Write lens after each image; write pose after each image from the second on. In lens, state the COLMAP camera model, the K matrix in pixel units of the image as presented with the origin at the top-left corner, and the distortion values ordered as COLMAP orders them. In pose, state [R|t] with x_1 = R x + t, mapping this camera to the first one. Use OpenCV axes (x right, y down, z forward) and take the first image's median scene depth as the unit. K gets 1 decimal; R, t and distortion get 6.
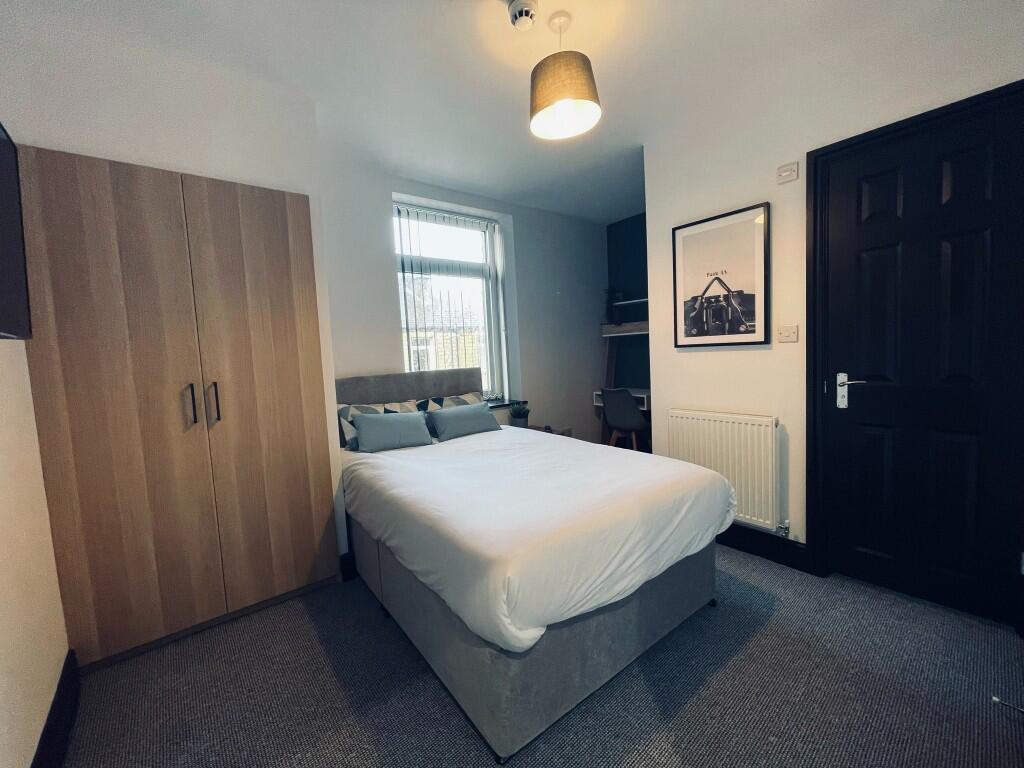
lens RADIAL K [[413.9, 0, 511.5], [0, 413.9, 383.1], [0, 0, 1]] dist [-0.000303, -0.000059]
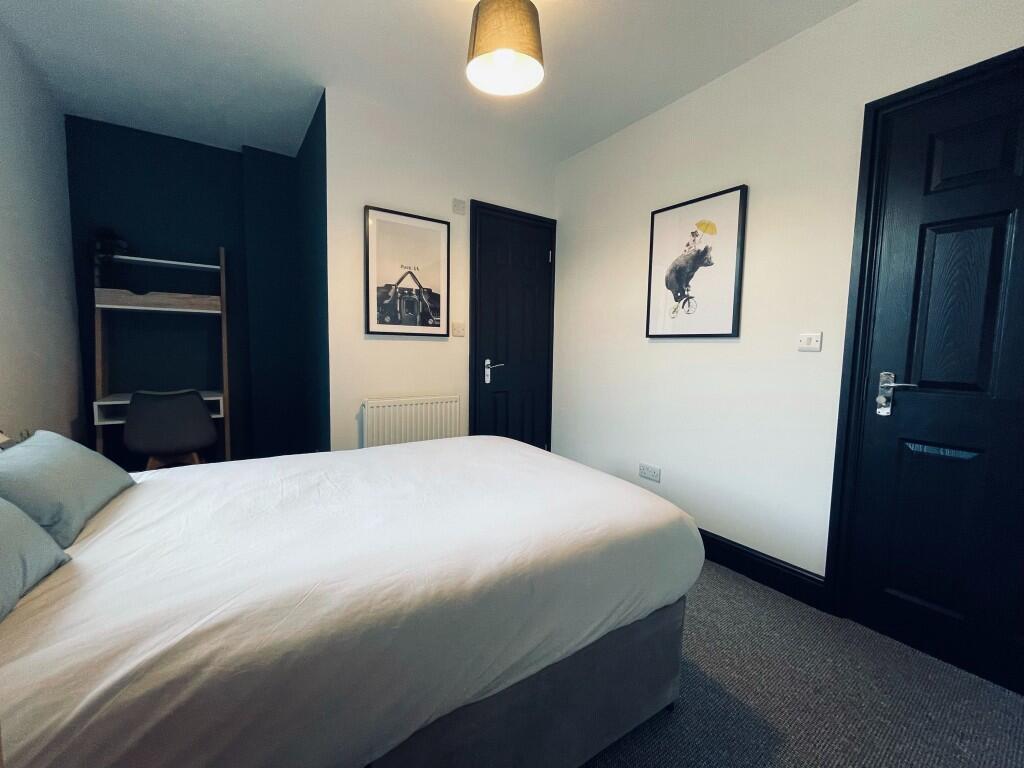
lens RADIAL K [[413.9, 0, 510.6], [0, 413.9, 380.7], [0, 0, 1]] dist [-0.000303, -0.000059]
pose [[0.109787, -0.037342, 0.993253, -0.555322], [0.047833, 0.998335, 0.032246, 0.005822], [-0.992804, 0.043970, 0.111390, 0.633377]]
